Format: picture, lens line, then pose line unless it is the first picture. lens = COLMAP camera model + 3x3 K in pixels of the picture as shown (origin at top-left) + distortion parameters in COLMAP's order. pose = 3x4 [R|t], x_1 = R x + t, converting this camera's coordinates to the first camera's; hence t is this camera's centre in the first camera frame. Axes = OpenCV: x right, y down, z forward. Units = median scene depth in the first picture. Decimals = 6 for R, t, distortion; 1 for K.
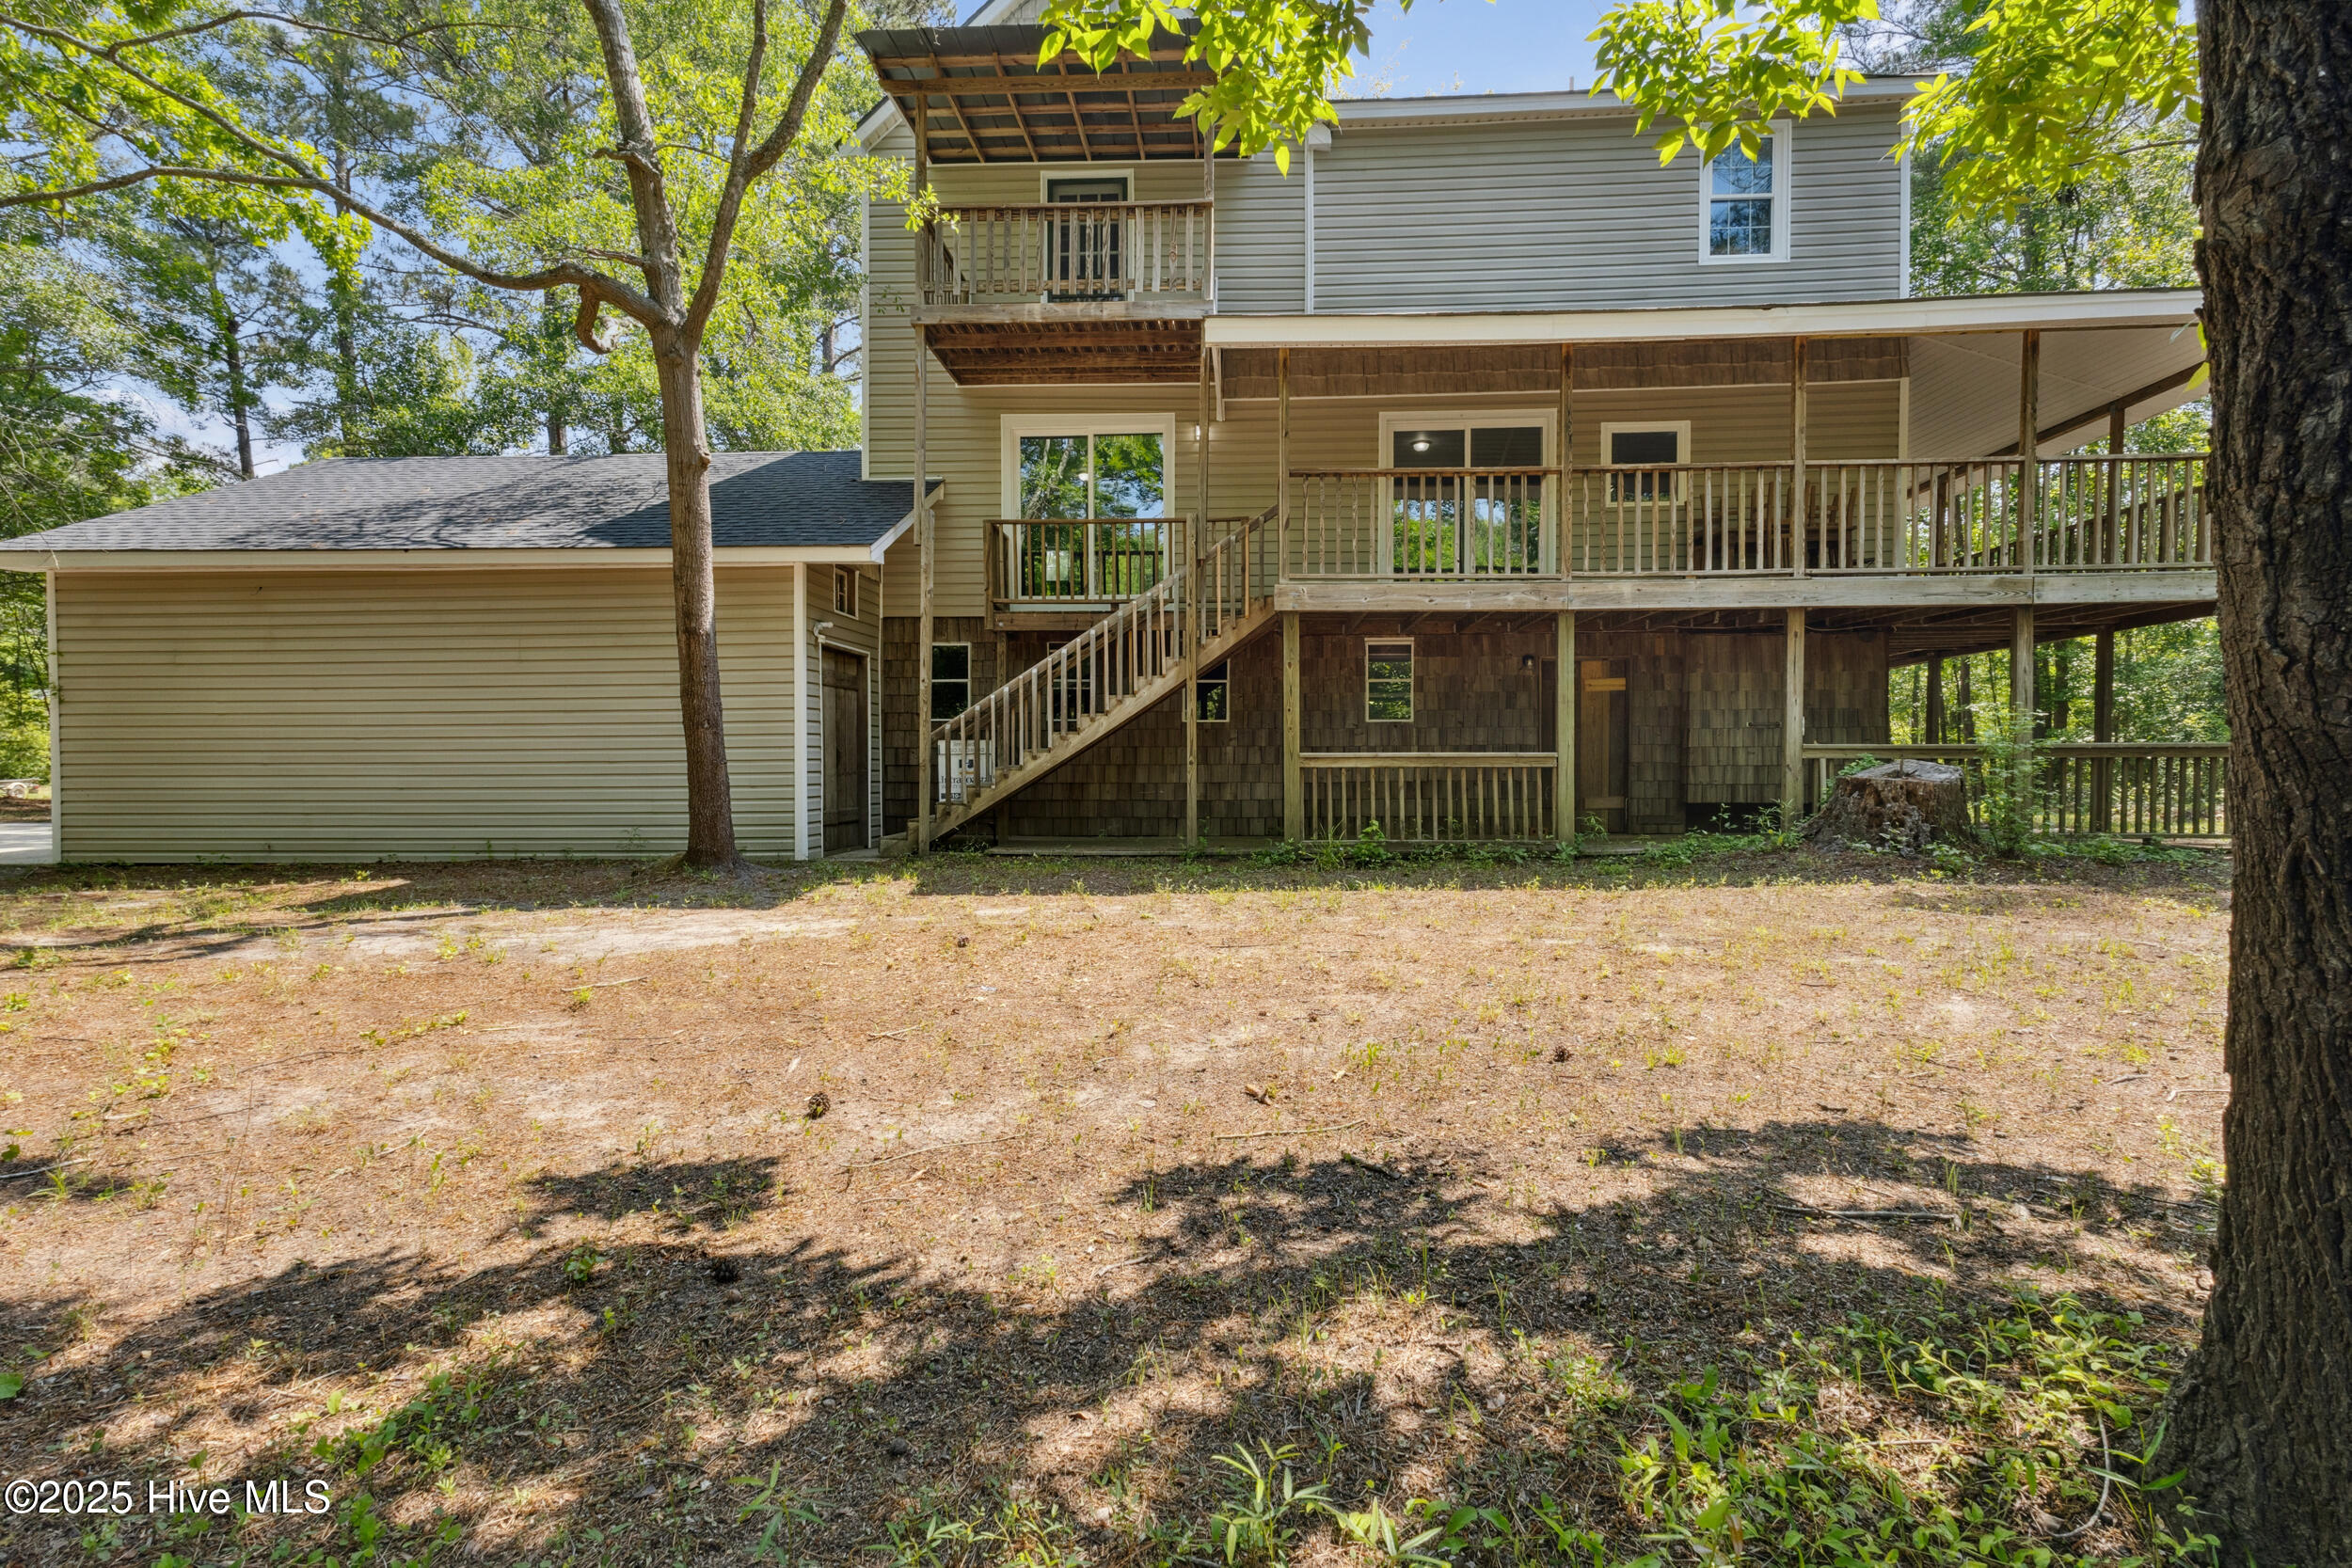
lens RADIAL K [[1097.5, 0, 1175.0], [0, 1097.5, 767.6], [0, 0, 1]] dist [0.003832, 0.000563]
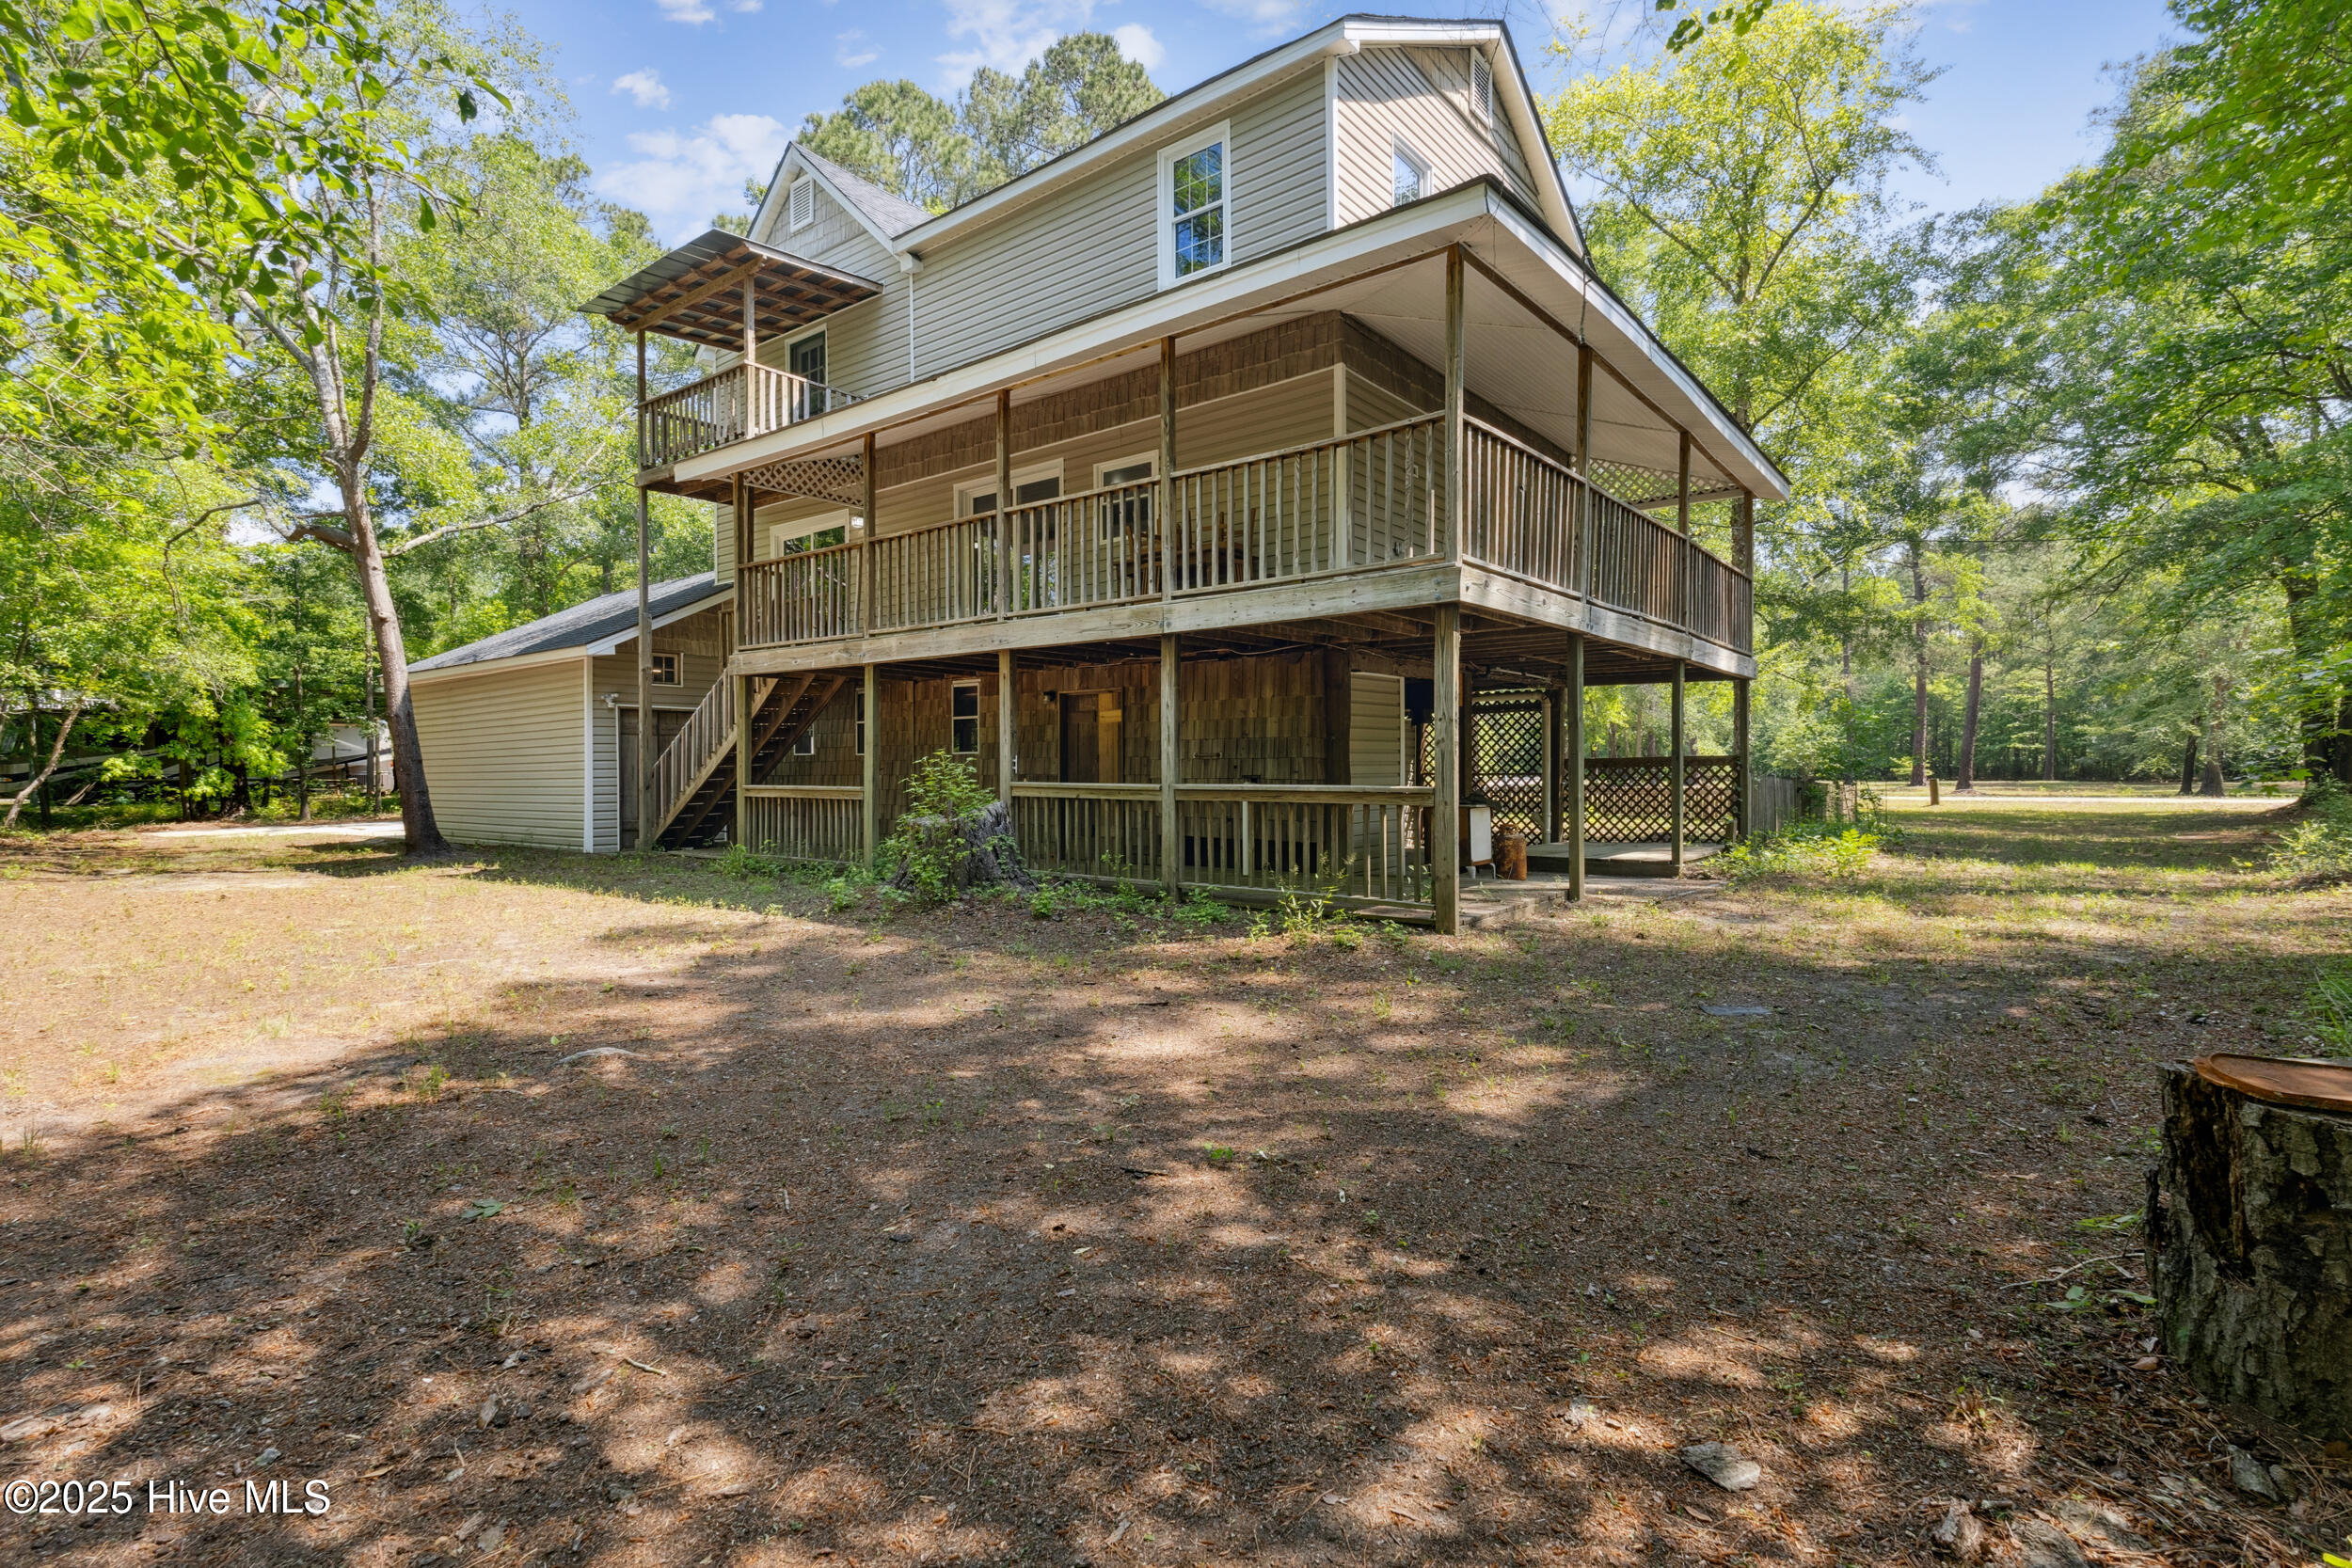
lens RADIAL K [[1097.5, 0, 1175.0], [0, 1097.5, 767.6], [0, 0, 1]] dist [0.003832, 0.000563]
pose [[0.813828, 0.002862, -0.581098, 1.288720], [-0.003300, 0.999995, 0.000304, -0.035243], [0.581096, 0.001670, 0.813833, 0.247253]]
